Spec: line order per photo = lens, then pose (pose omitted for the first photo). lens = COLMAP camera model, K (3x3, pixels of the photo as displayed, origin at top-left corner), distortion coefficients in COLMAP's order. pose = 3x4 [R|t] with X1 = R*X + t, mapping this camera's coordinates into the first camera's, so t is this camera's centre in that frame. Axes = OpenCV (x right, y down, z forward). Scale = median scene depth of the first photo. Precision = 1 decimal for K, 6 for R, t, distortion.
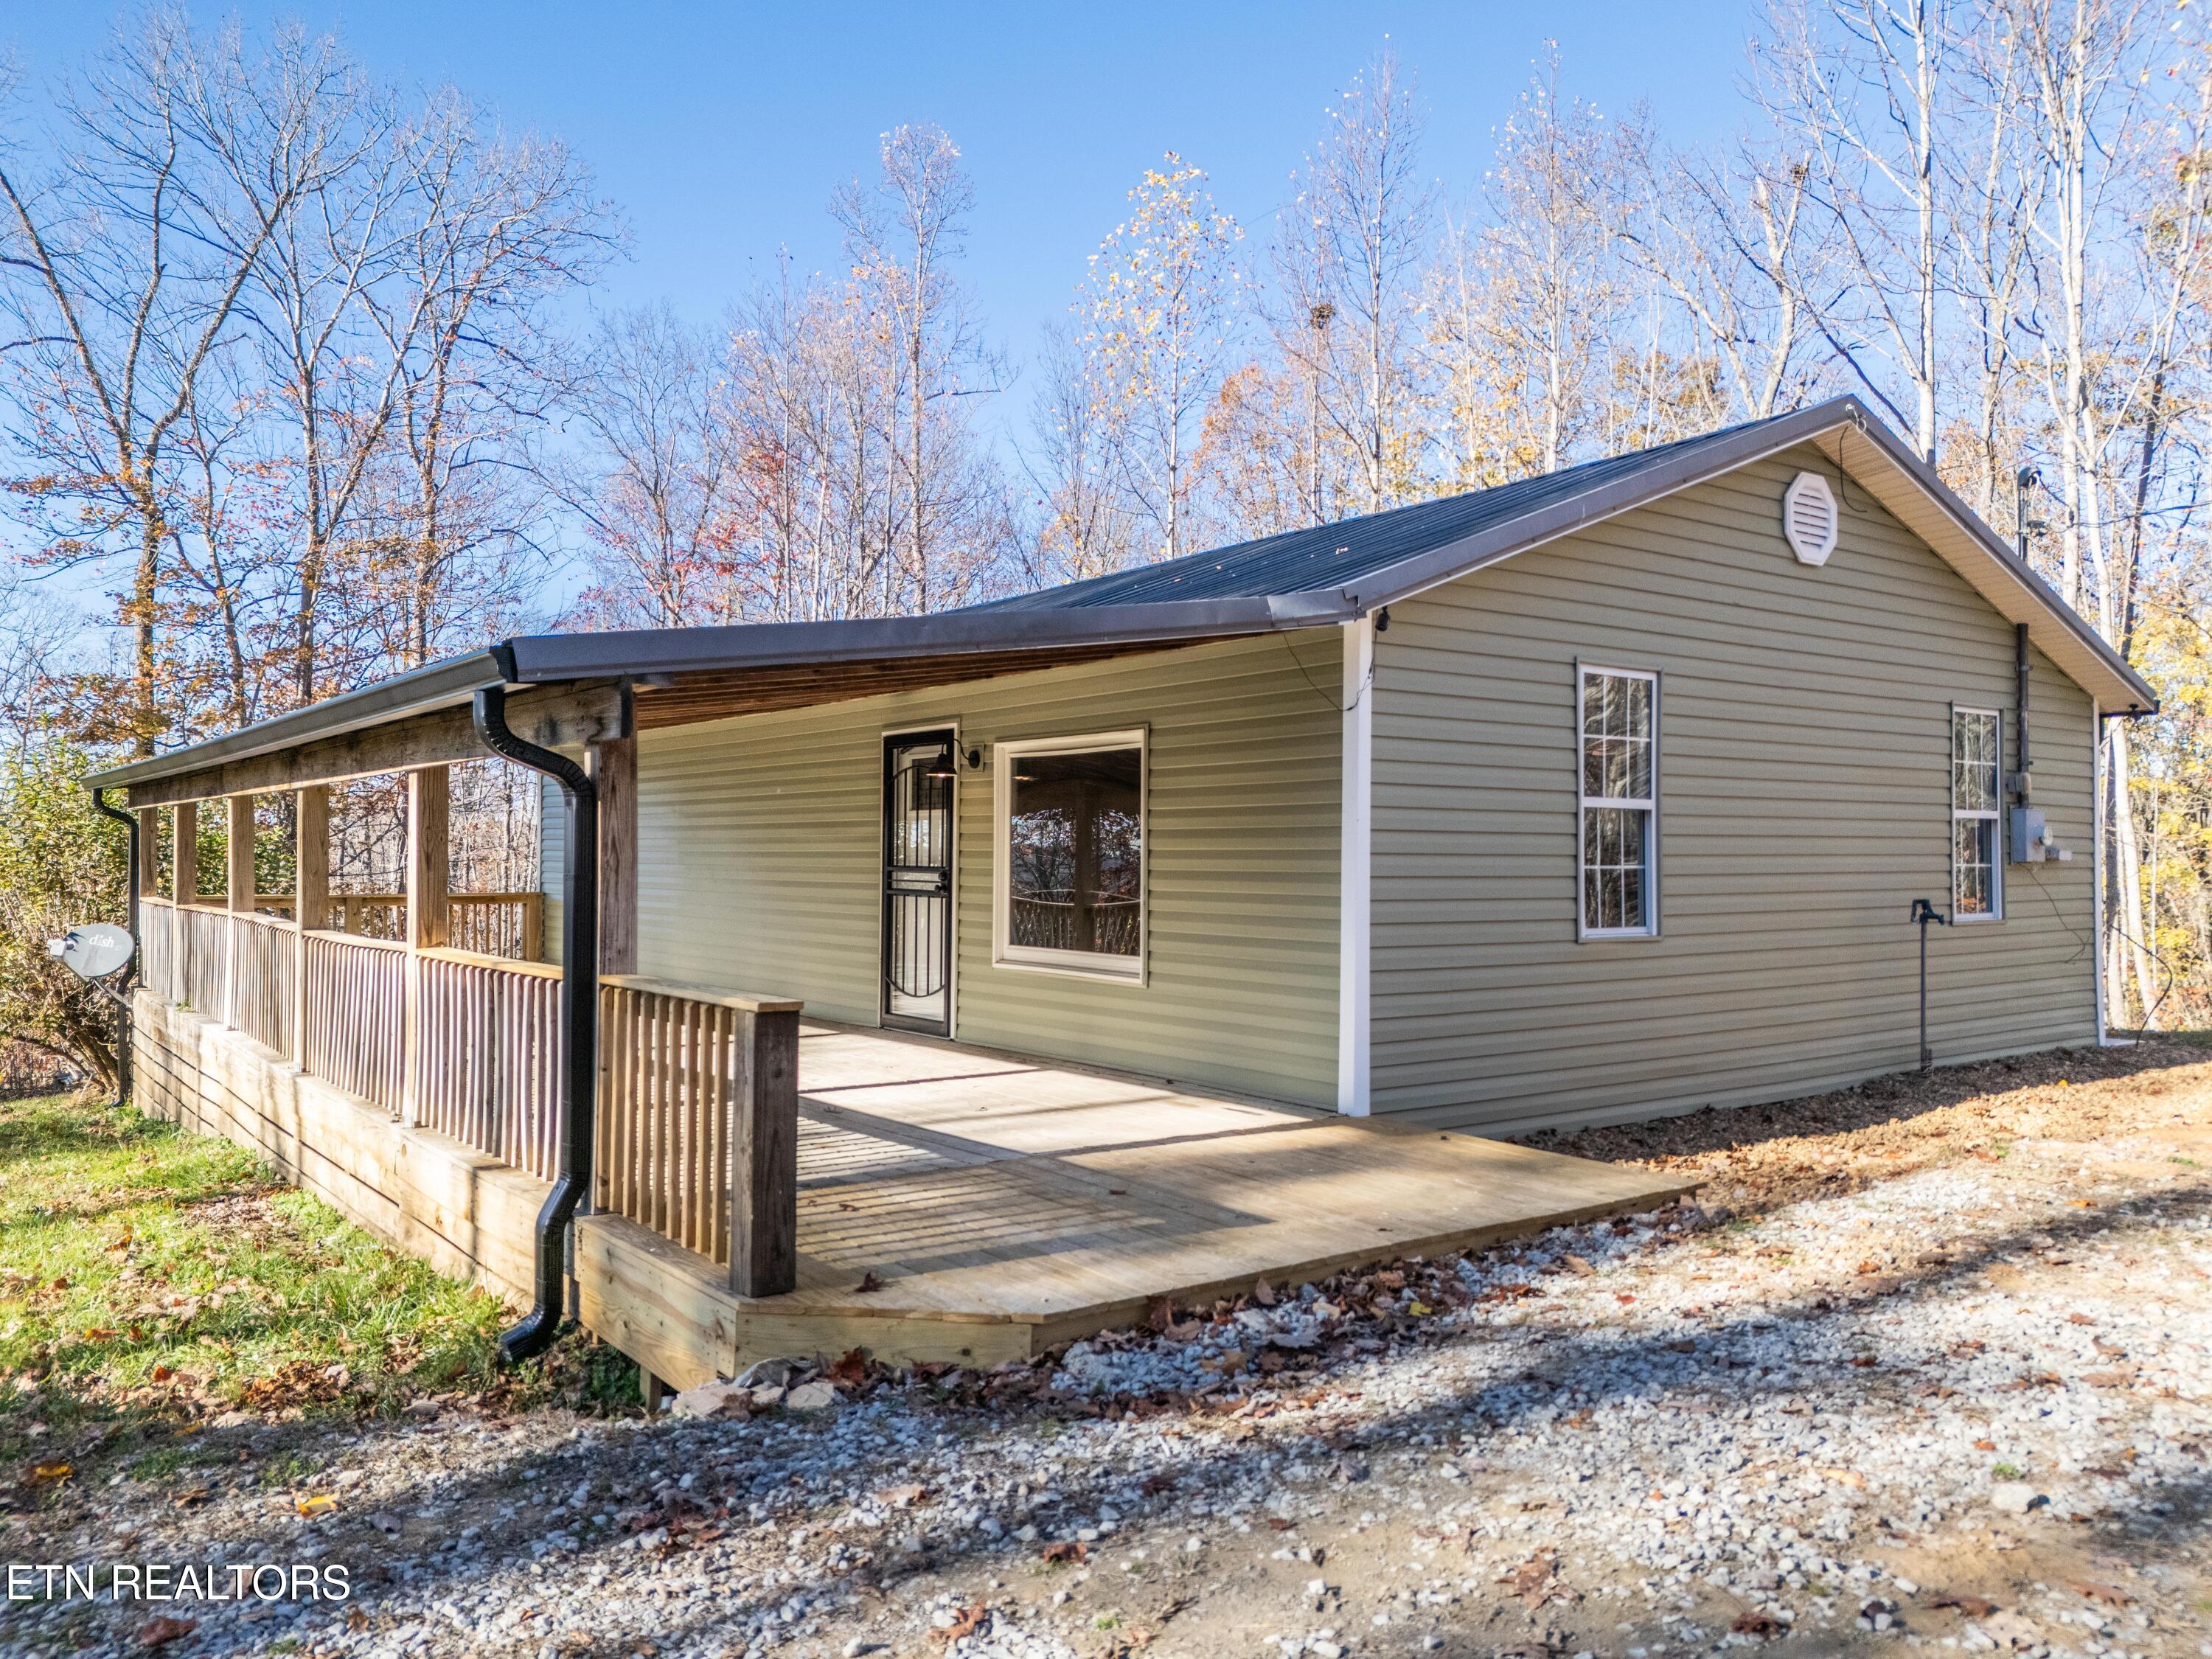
lens RADIAL K [[1635.0, 0, 1099.9], [0, 1635.0, 798.4], [0, 0, 1]] dist [0.077962, -0.084887]
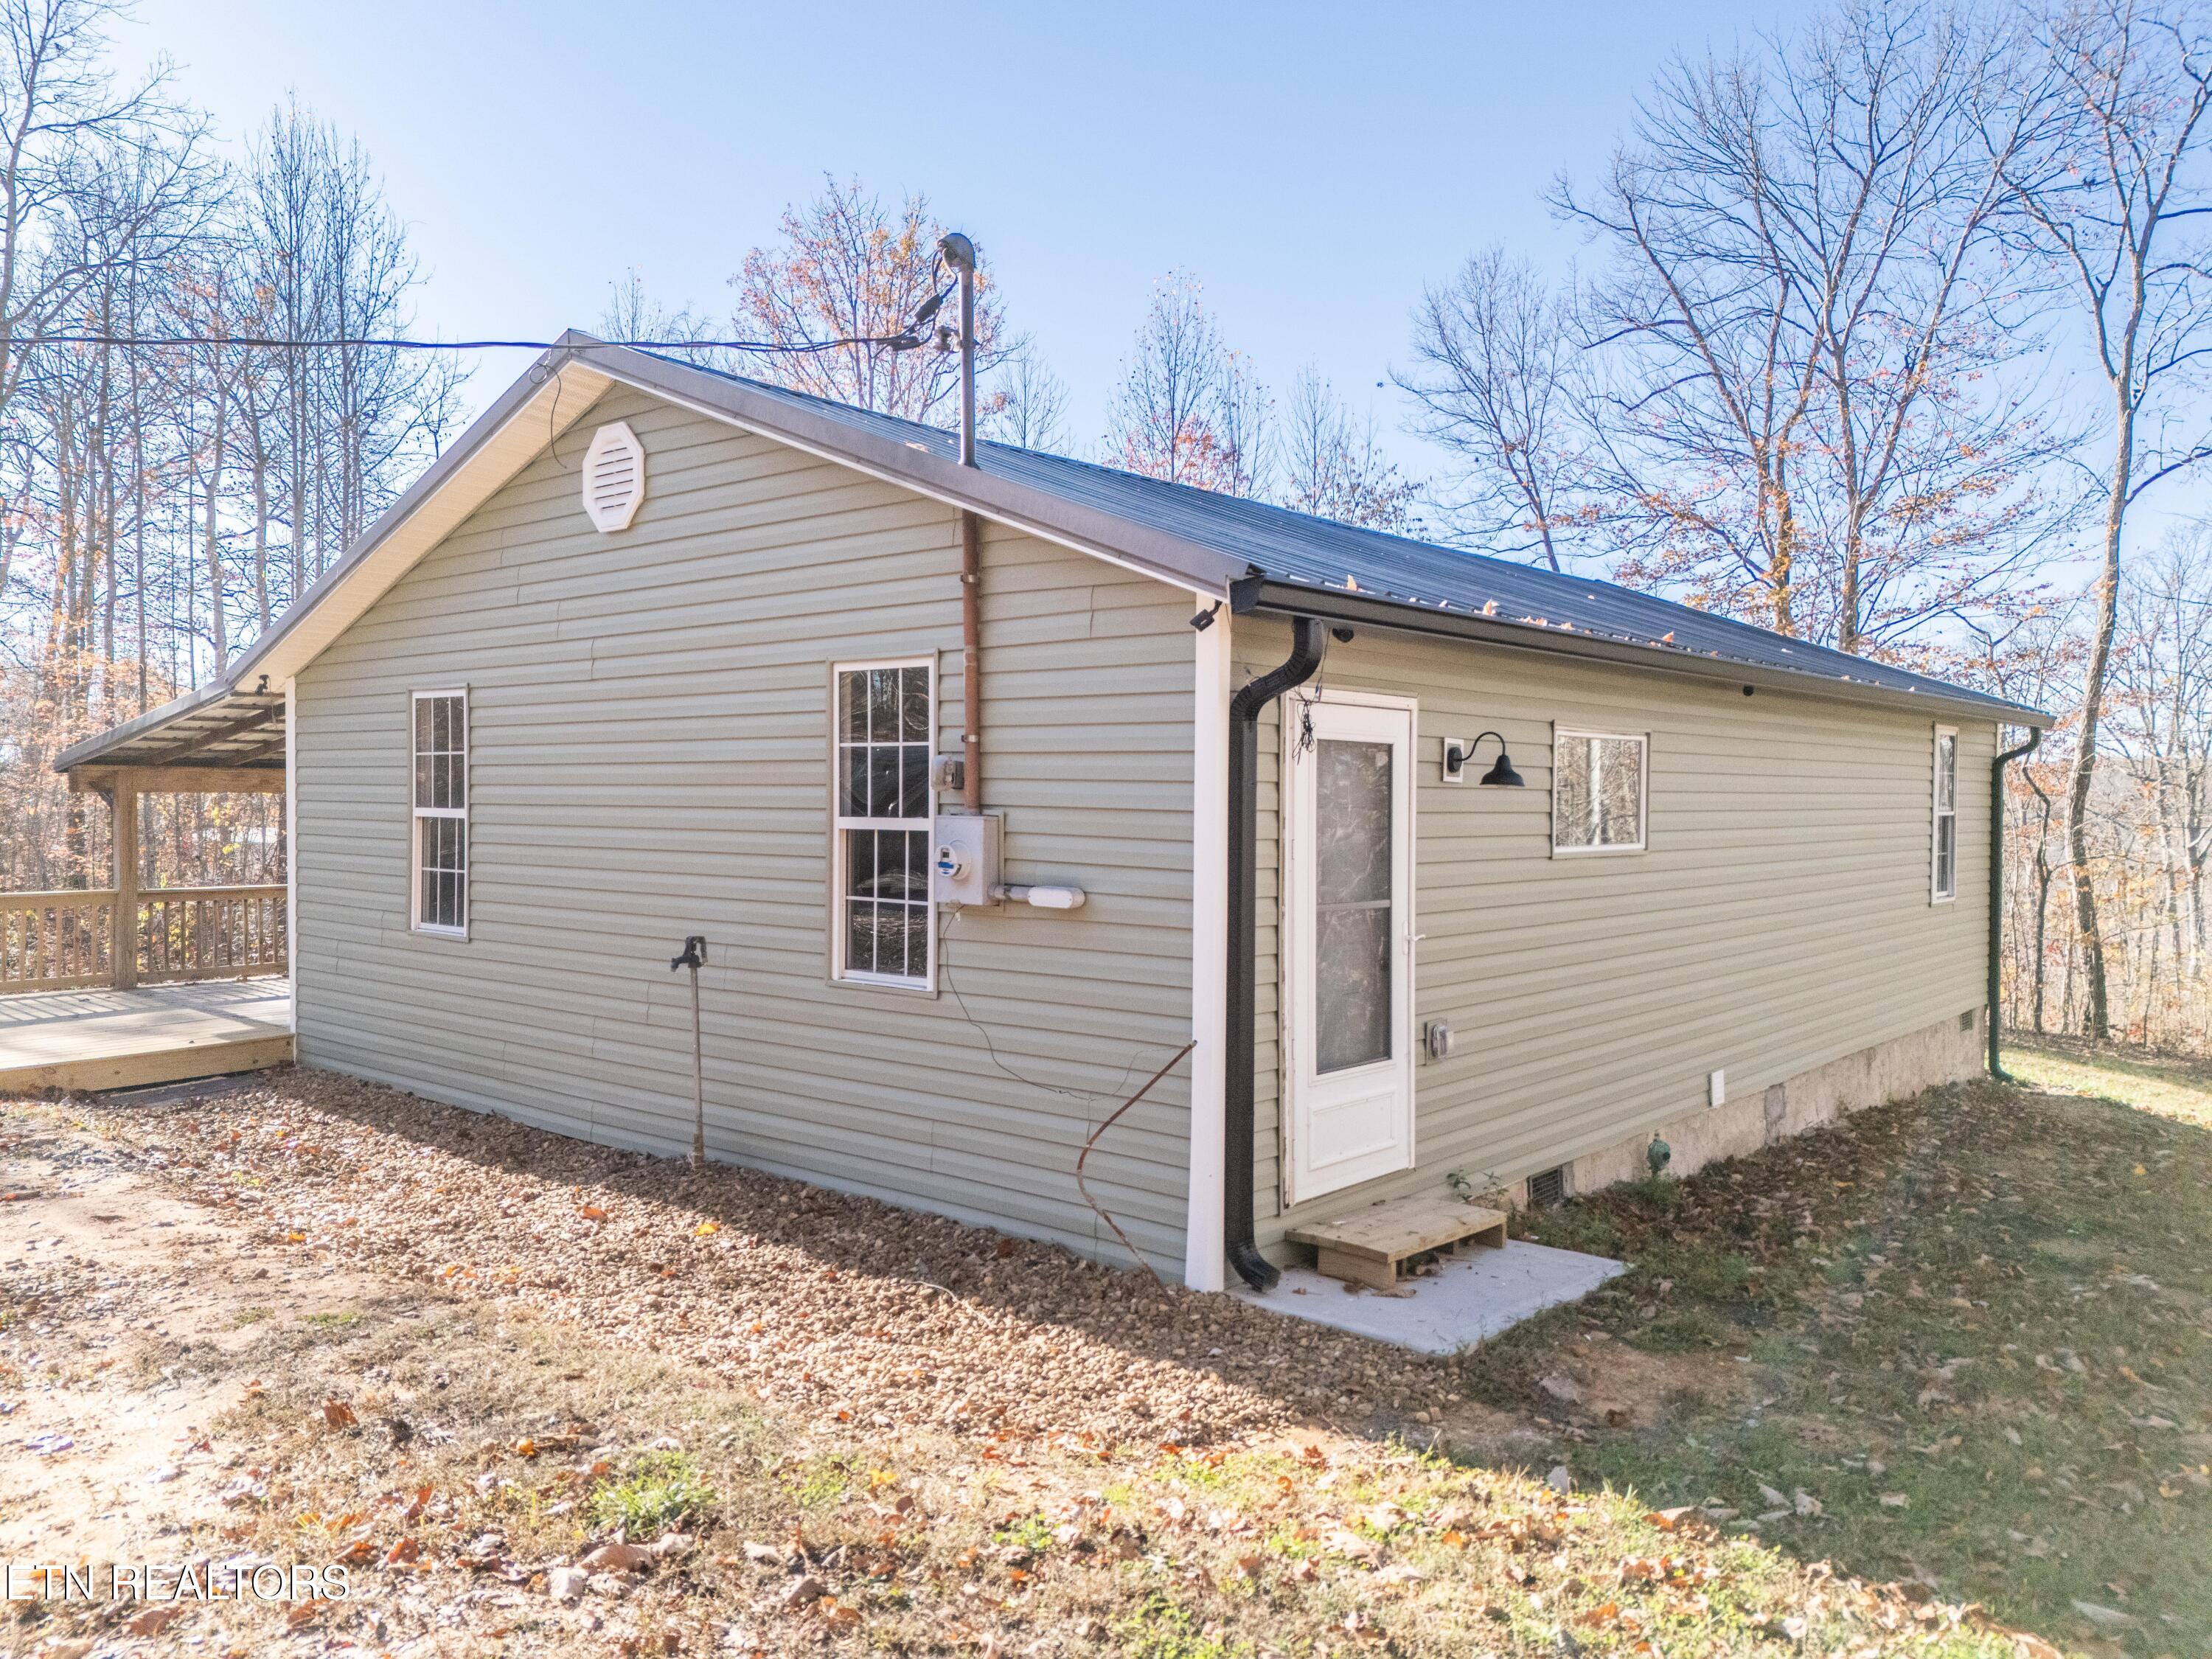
lens RADIAL K [[1604.0, 0, 1116.1], [0, 1604.0, 835.4], [0, 0, 1]] dist [0.046912, -0.034505]
pose [[0.216329, 0.028424, -0.975907, 1.137908], [0.025221, 0.999080, 0.034689, -0.005058], [0.975995, -0.032118, 0.215413, 0.934658]]
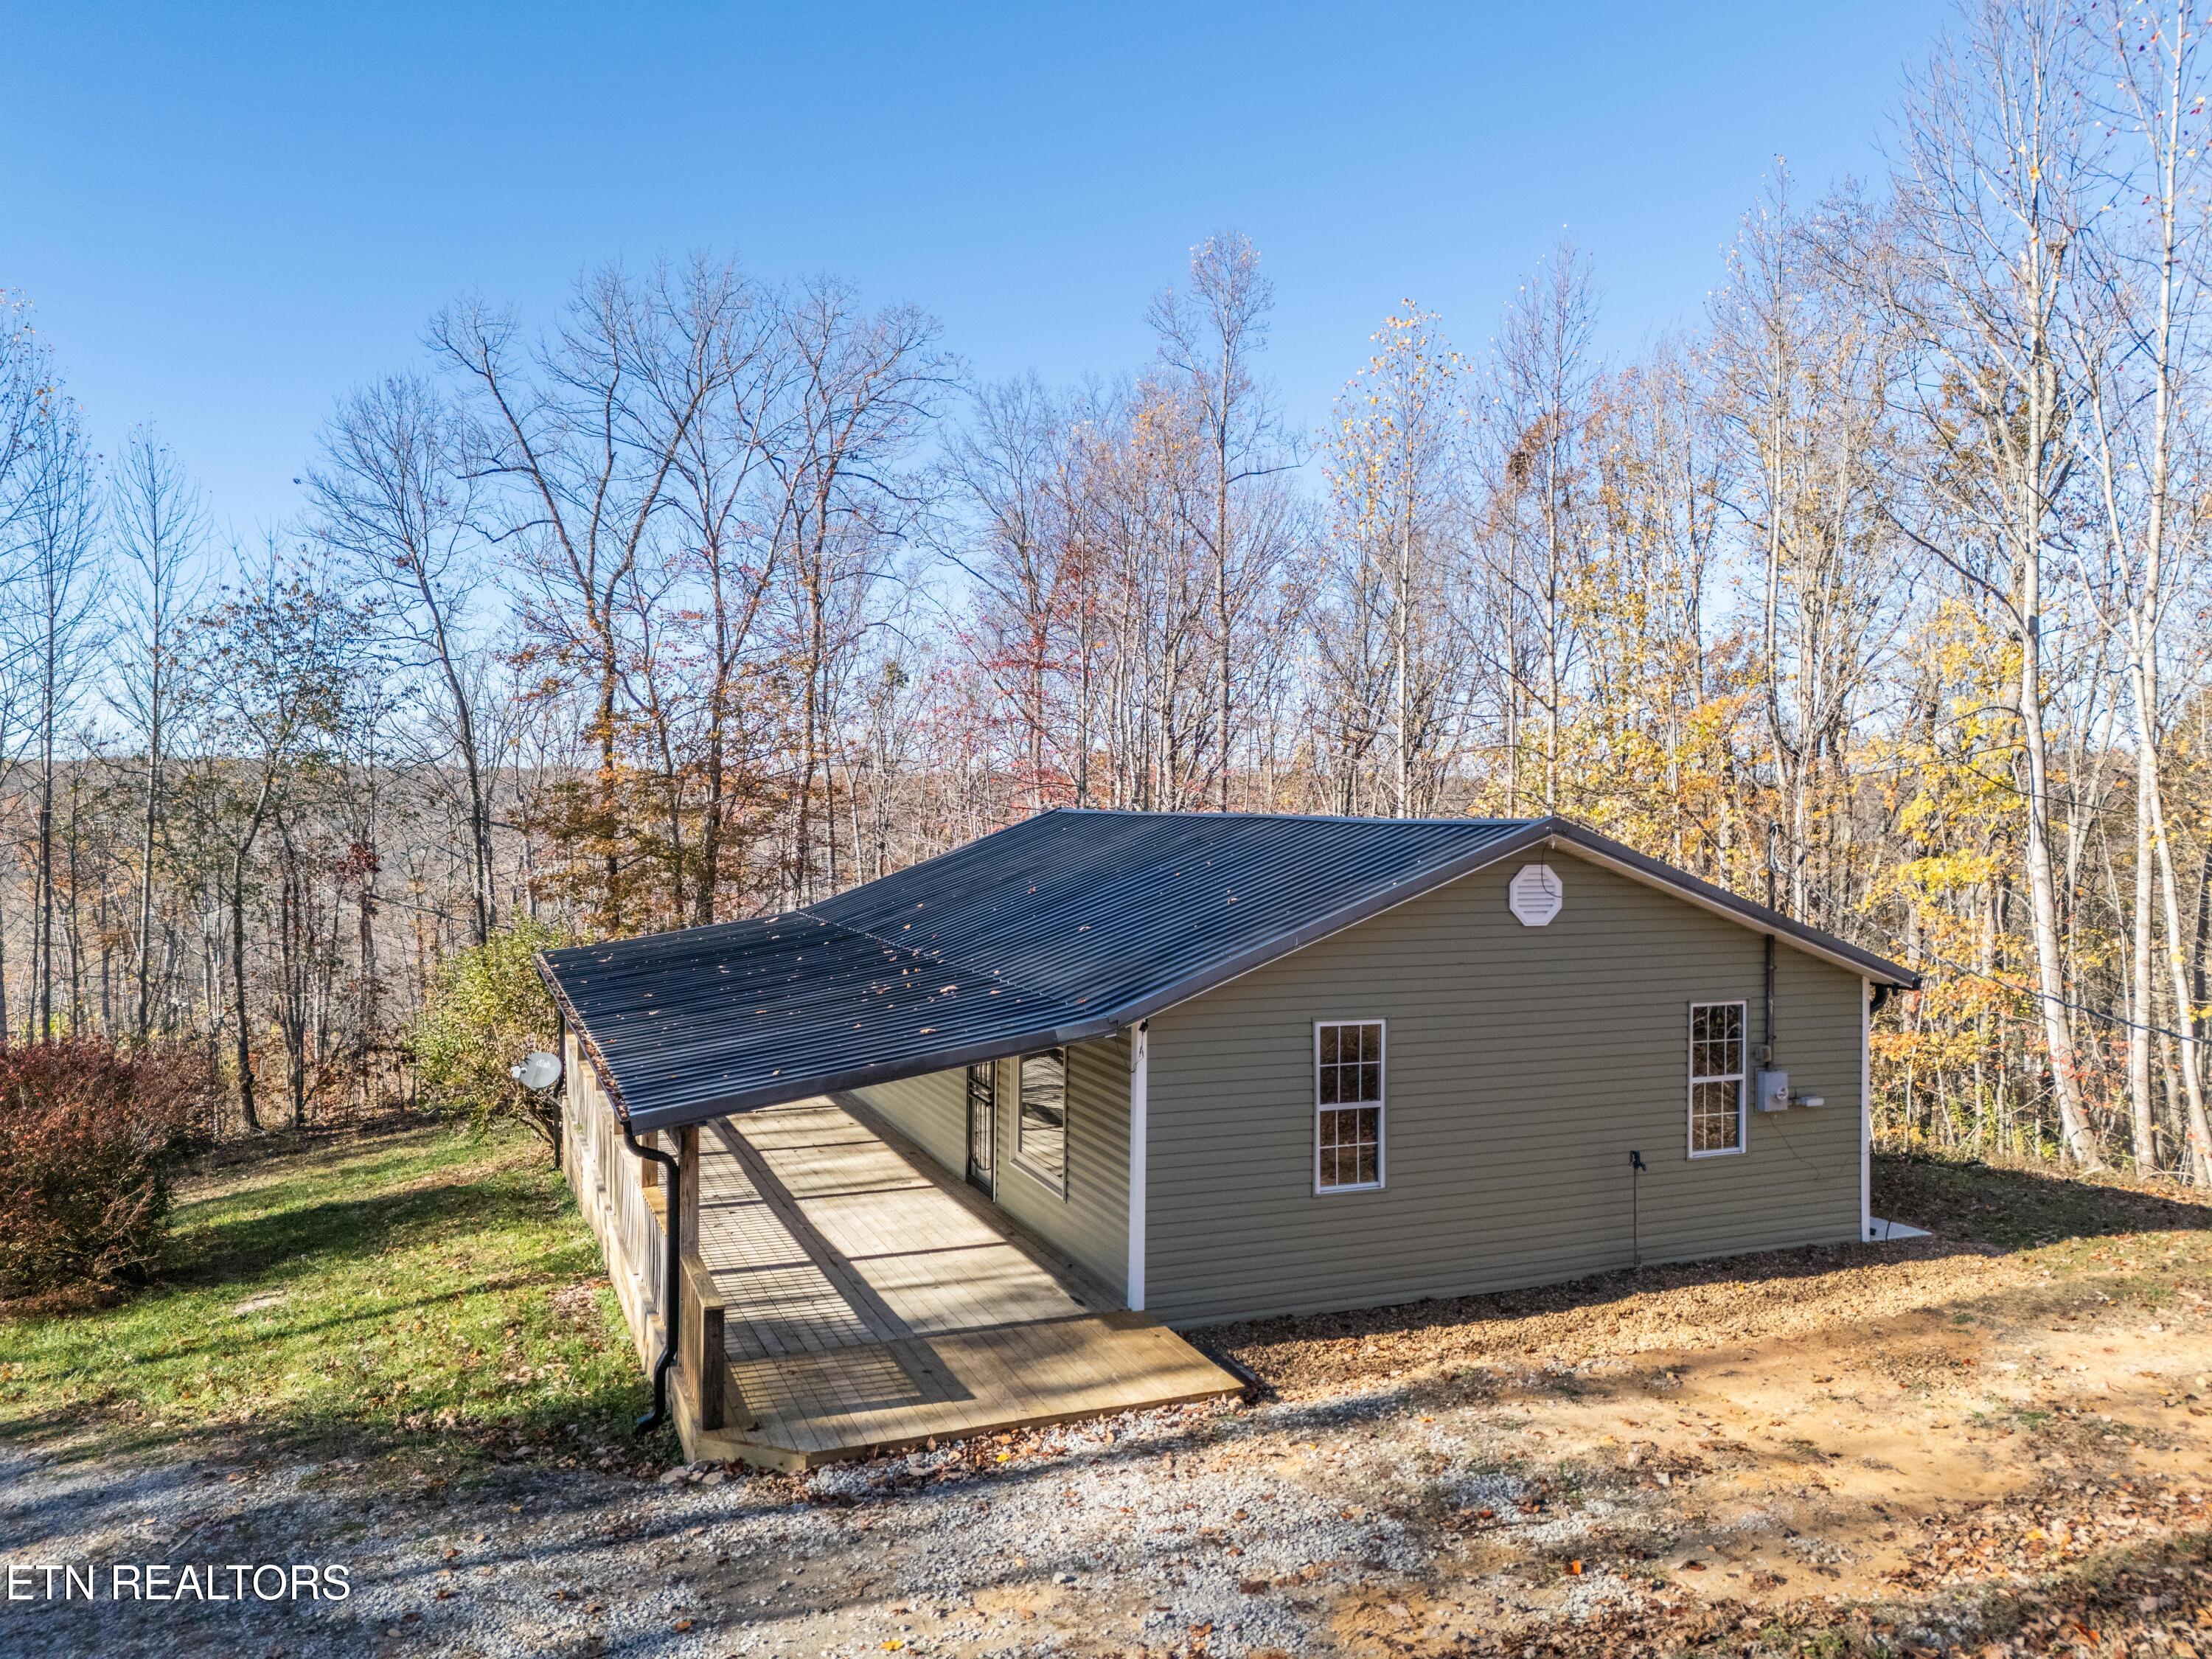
lens RADIAL K [[1605.1, 0, 1093.4], [0, 1605.1, 827.6], [0, 0, 1]] dist [0.086856, -0.088761]
pose [[0.966701, 0.006936, -0.255814, 0.363712], [0.006455, 0.998654, 0.051473, -0.265319], [0.255827, -0.051410, 0.965355, -0.413887]]
